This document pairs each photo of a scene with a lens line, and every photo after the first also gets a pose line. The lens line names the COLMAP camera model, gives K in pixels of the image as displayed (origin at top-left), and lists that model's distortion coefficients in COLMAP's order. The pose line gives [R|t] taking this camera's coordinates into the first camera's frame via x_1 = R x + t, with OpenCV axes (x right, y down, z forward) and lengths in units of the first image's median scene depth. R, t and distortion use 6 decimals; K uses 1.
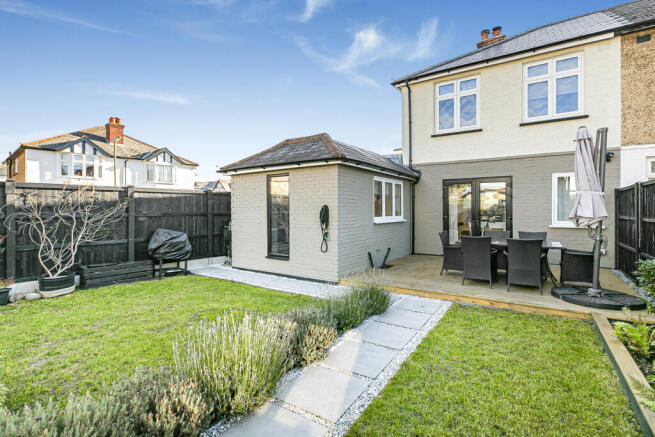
lens RADIAL K [[298.4, 0, 327.3], [0, 298.4, 213.6], [0, 0, 1]] dist [-0.000943, 0.000049]
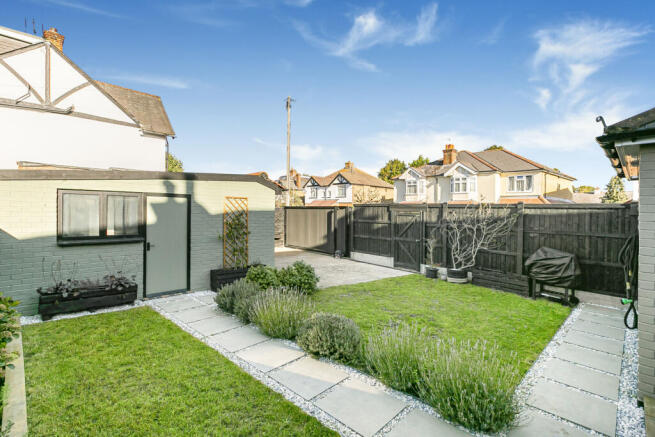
lens RADIAL K [[298.4, 0, 327.3], [0, 298.4, 216.7], [0, 0, 1]] dist [-0.000943, 0.000049]
pose [[-0.202862, 0.021751, -0.978966, 0.546880], [-0.025019, 0.999312, 0.027388, -0.058711], [0.978888, 0.030048, -0.202178, 0.588017]]
